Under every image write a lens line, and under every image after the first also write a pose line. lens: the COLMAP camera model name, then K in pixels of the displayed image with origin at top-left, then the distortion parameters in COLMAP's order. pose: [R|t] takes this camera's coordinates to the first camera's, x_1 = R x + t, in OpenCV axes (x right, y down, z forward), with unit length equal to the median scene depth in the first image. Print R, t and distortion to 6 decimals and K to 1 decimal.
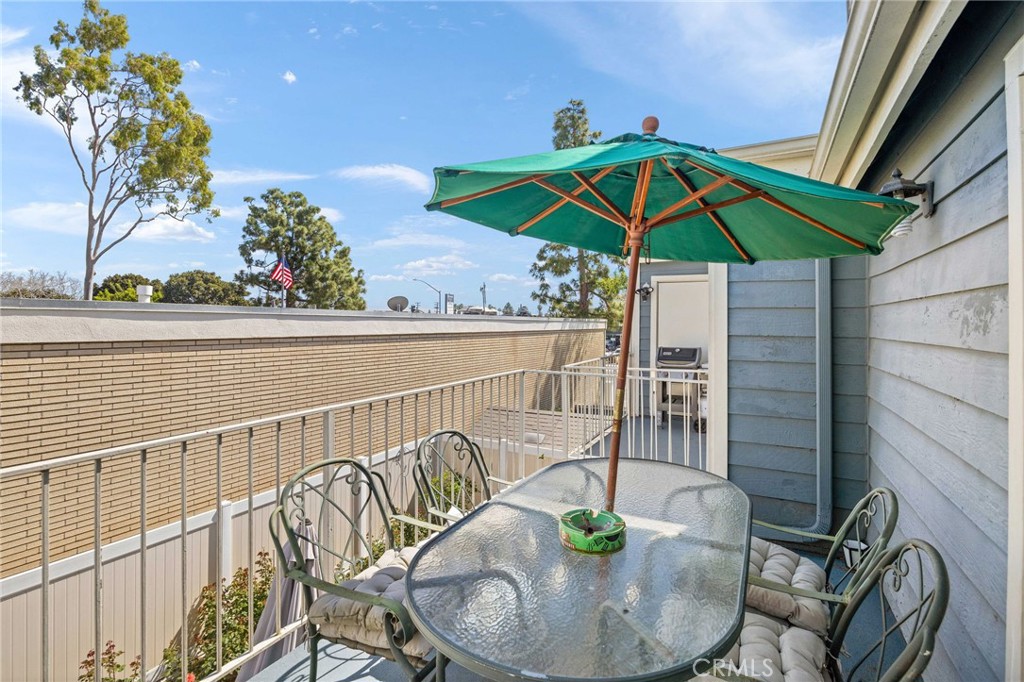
lens RADIAL K [[474.8, 0, 508.3], [0, 474.8, 342.0], [0, 0, 1]] dist [0.004338, -0.000166]
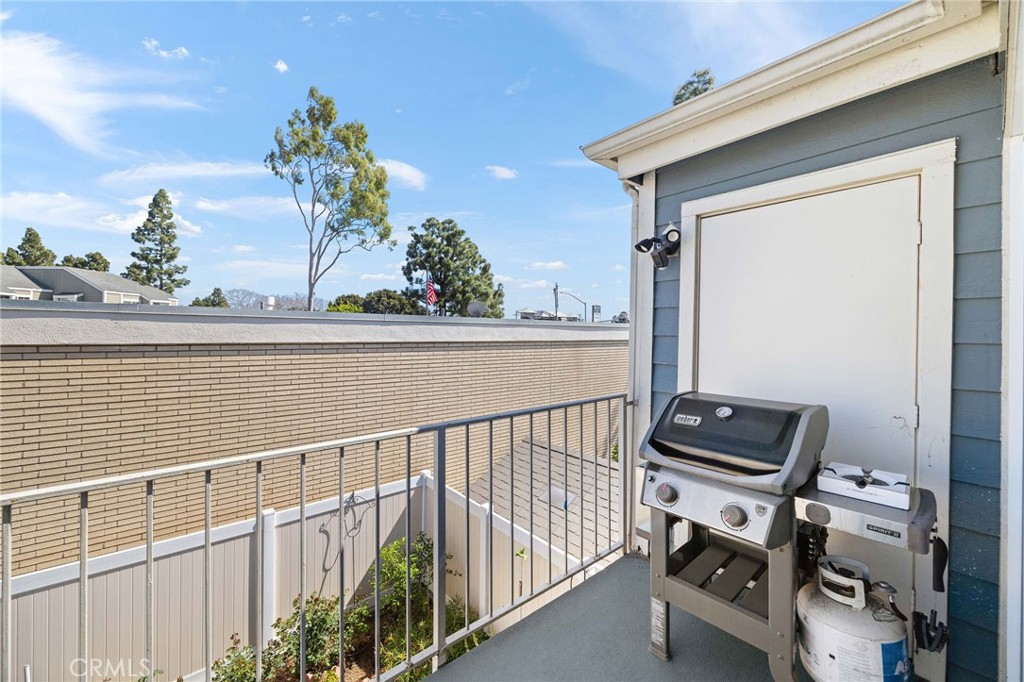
lens RADIAL K [[407.3, 0, 508.2], [0, 407.3, 331.6], [0, 0, 1]] dist [0.019556, -0.000090]
pose [[0.931369, 0.006393, -0.364020, 0.062598], [-0.021687, 0.999044, -0.037945, -0.003817], [0.363429, 0.043235, 0.930618, 0.137504]]
